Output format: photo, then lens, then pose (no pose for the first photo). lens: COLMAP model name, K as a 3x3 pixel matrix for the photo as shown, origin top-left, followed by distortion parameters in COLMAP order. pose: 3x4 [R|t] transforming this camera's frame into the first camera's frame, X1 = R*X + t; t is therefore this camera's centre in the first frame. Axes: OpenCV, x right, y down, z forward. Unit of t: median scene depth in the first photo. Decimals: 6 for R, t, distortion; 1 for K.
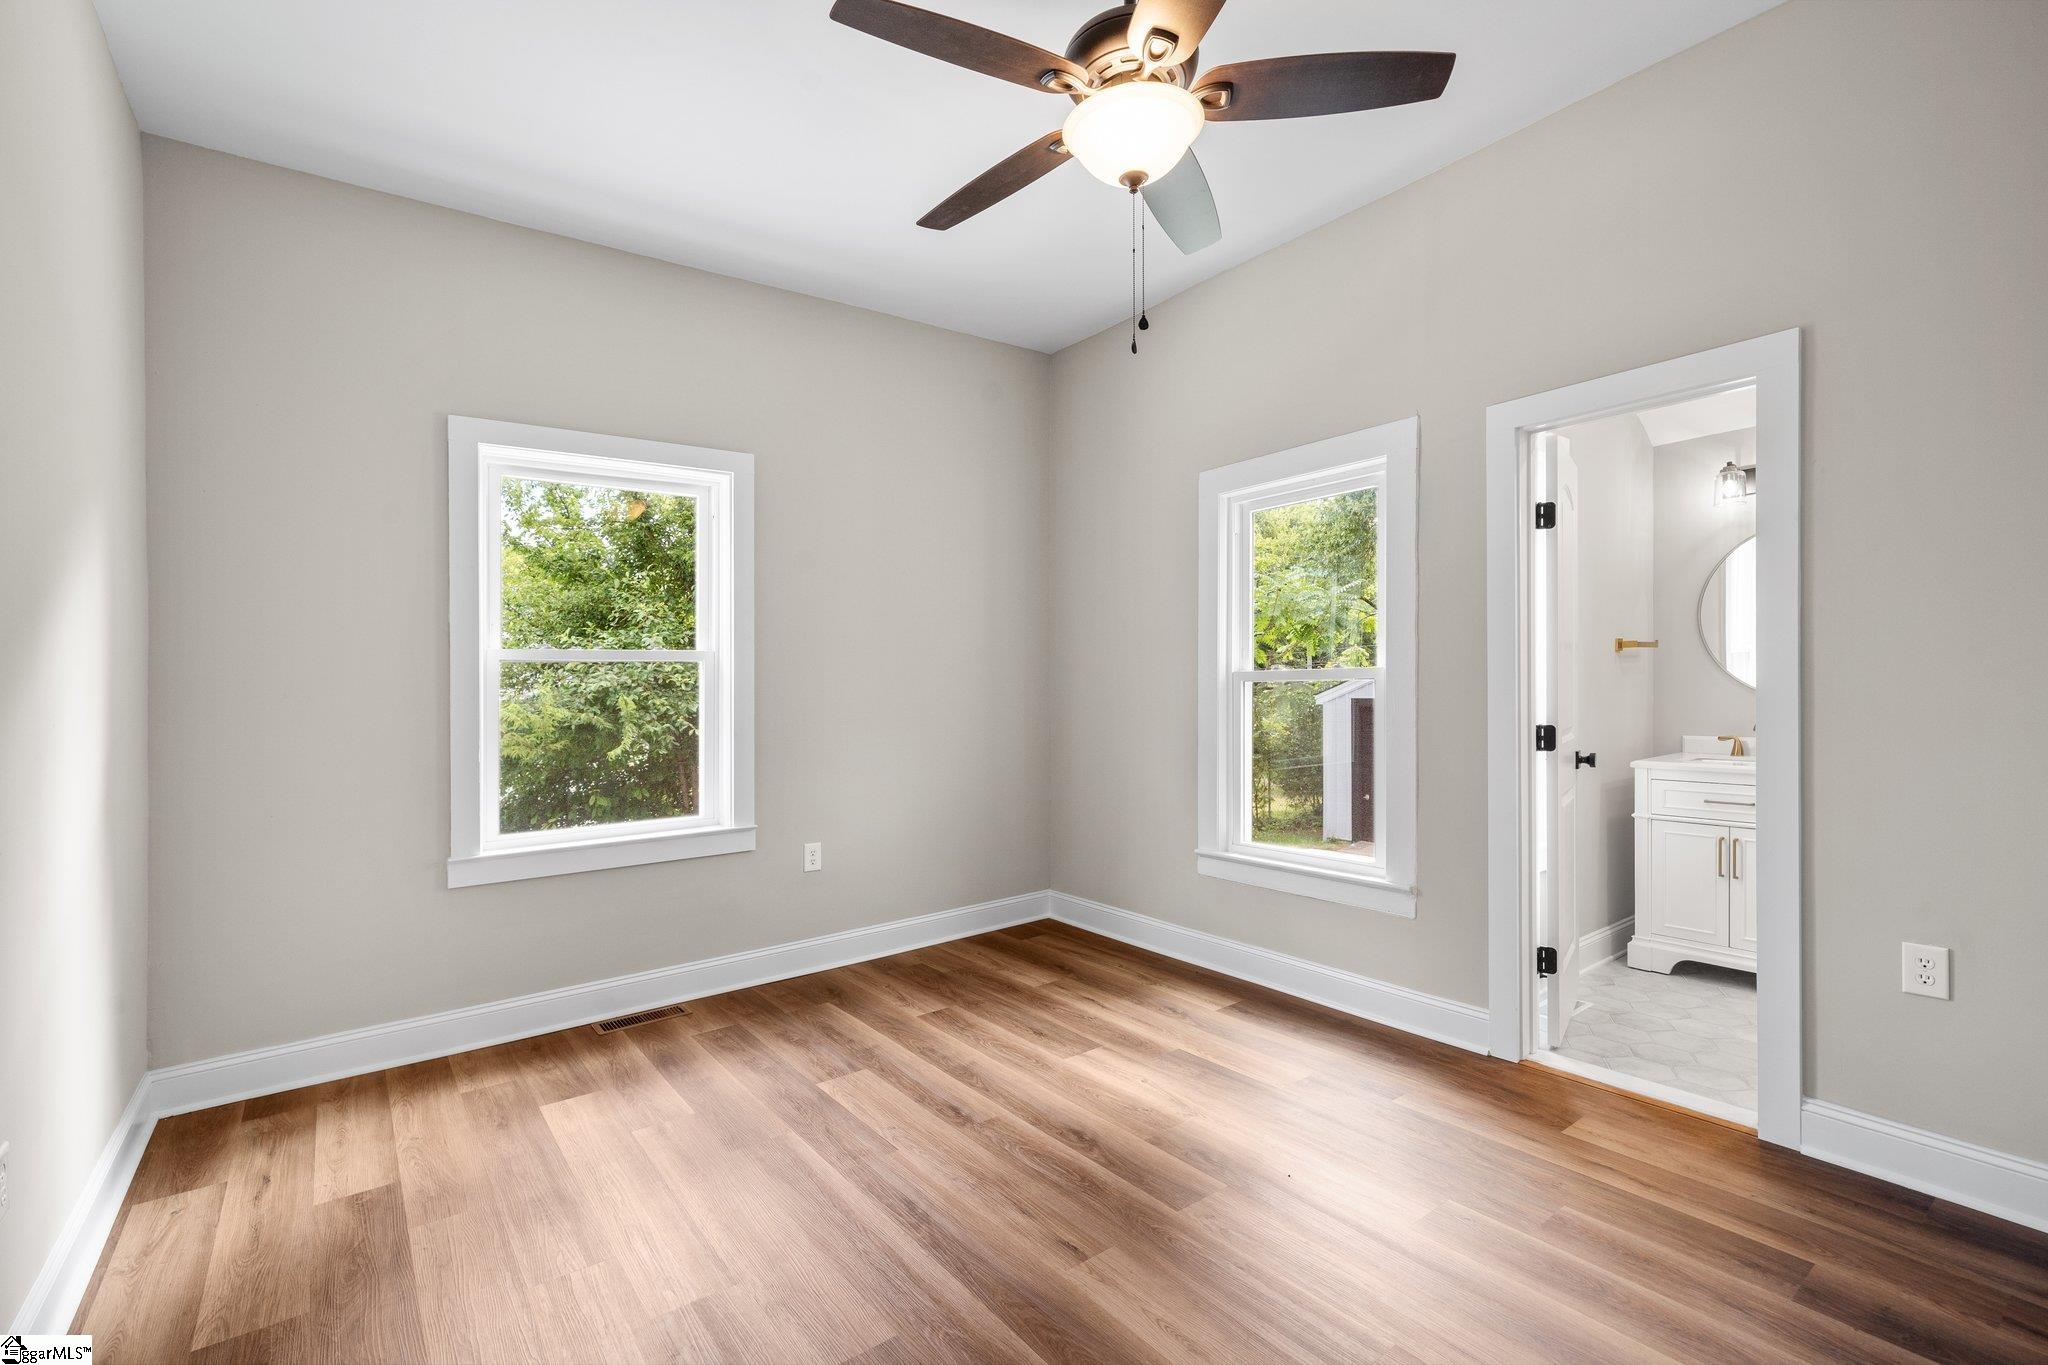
lens RADIAL K [[905.0, 0, 1025.4], [0, 905.0, 703.7], [0, 0, 1]] dist [0.003706, 0.001194]
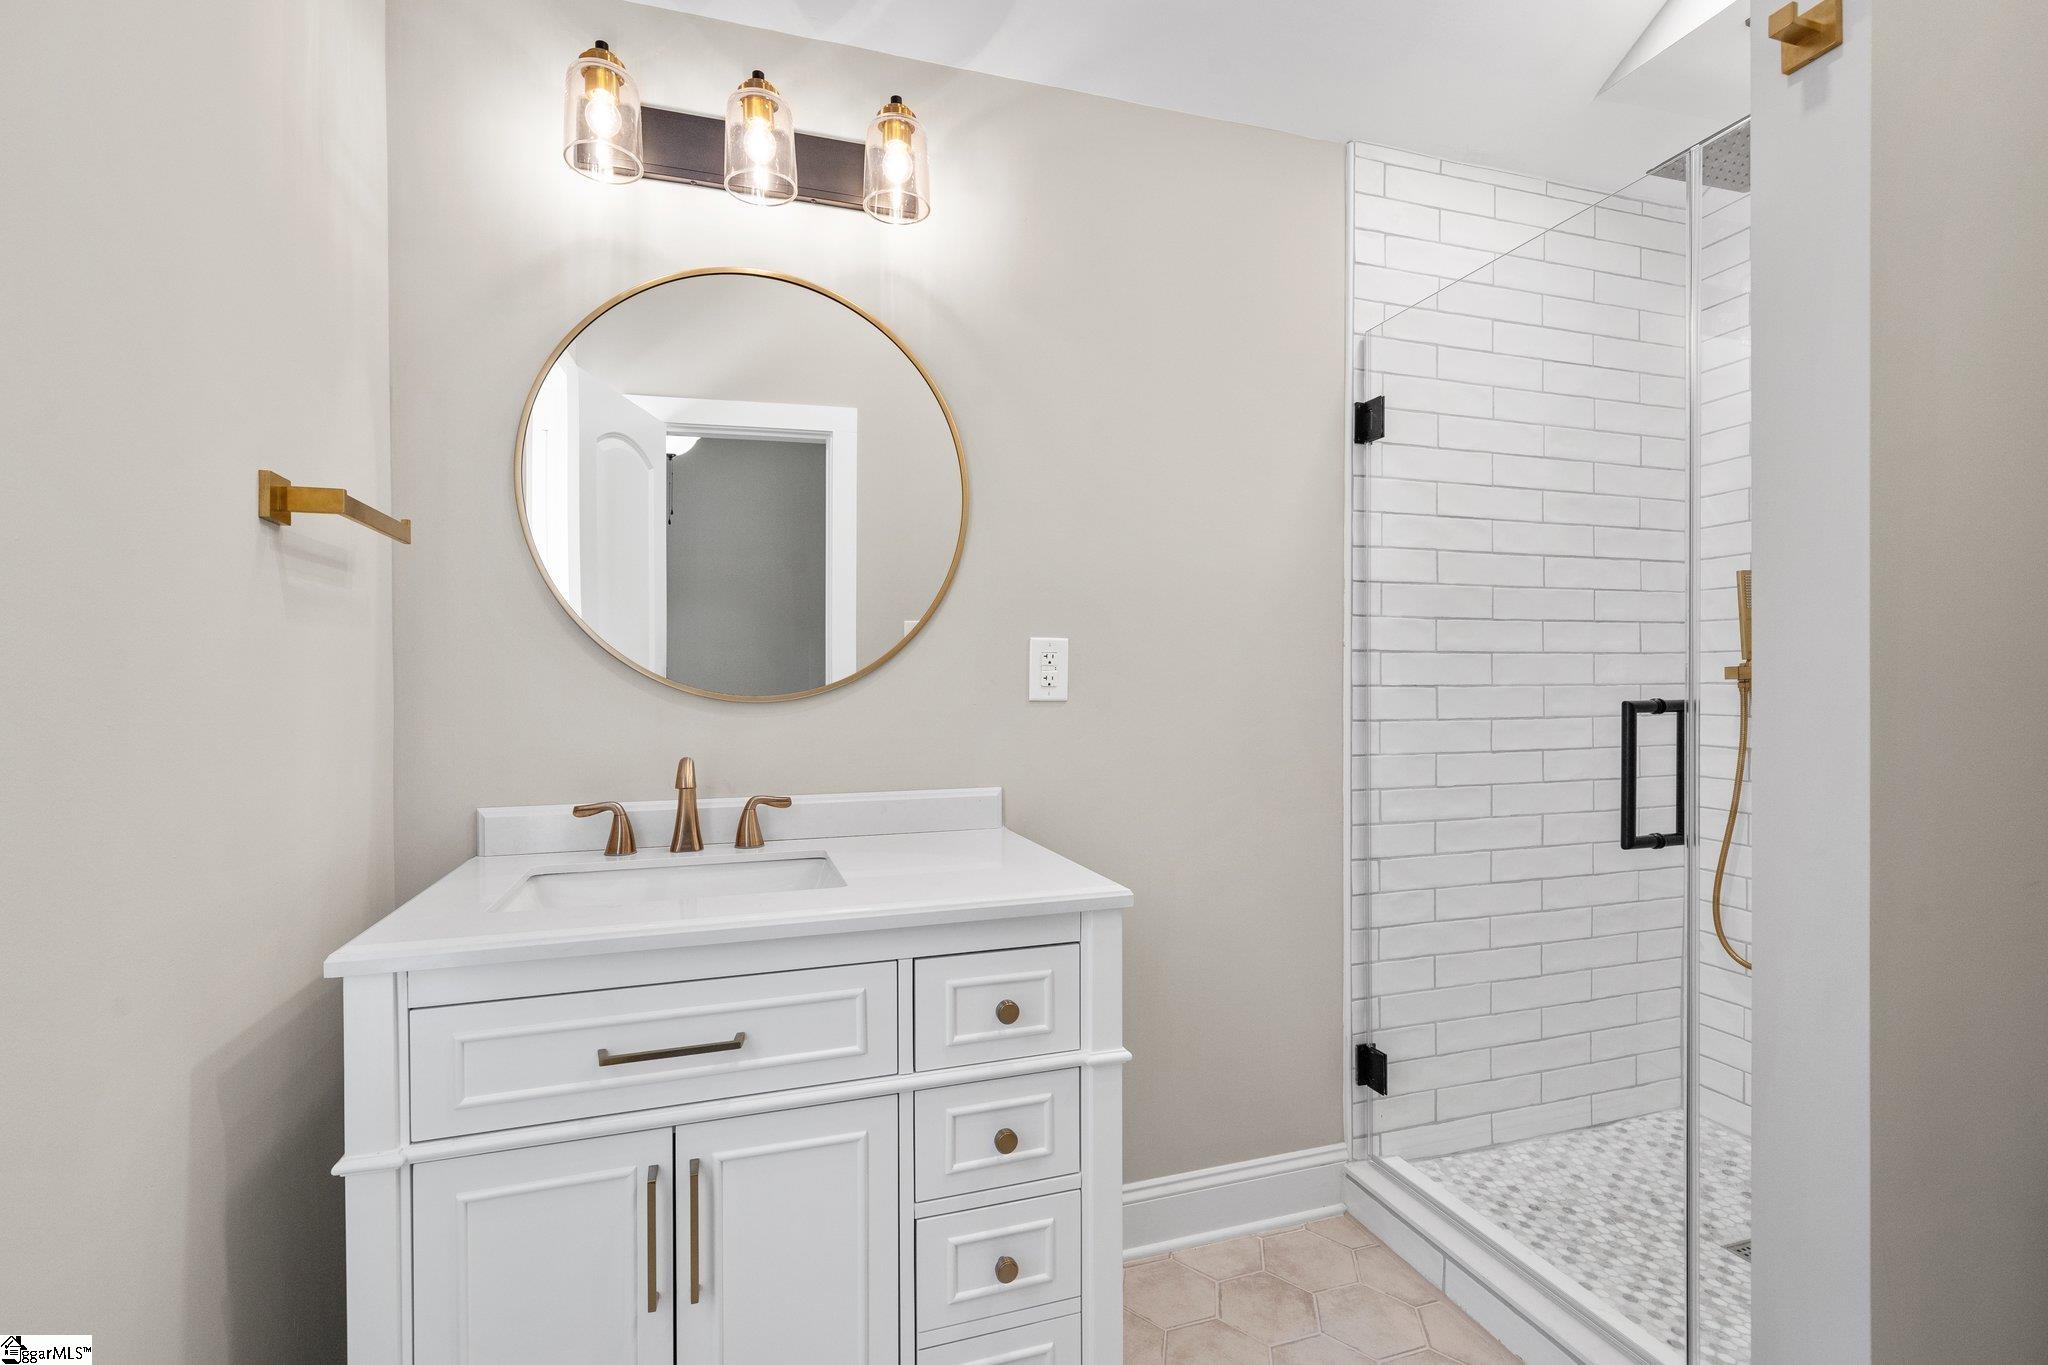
lens RADIAL K [[905.0, 0, 1021.4], [0, 905.0, 696.9], [0, 0, 1]] dist [0.003706, 0.001194]
pose [[0.314025, -0.004130, 0.949406, 0.486233], [0.013081, 0.999914, 0.000023, -0.005327], [-0.949324, 0.012412, 0.314053, 0.732984]]
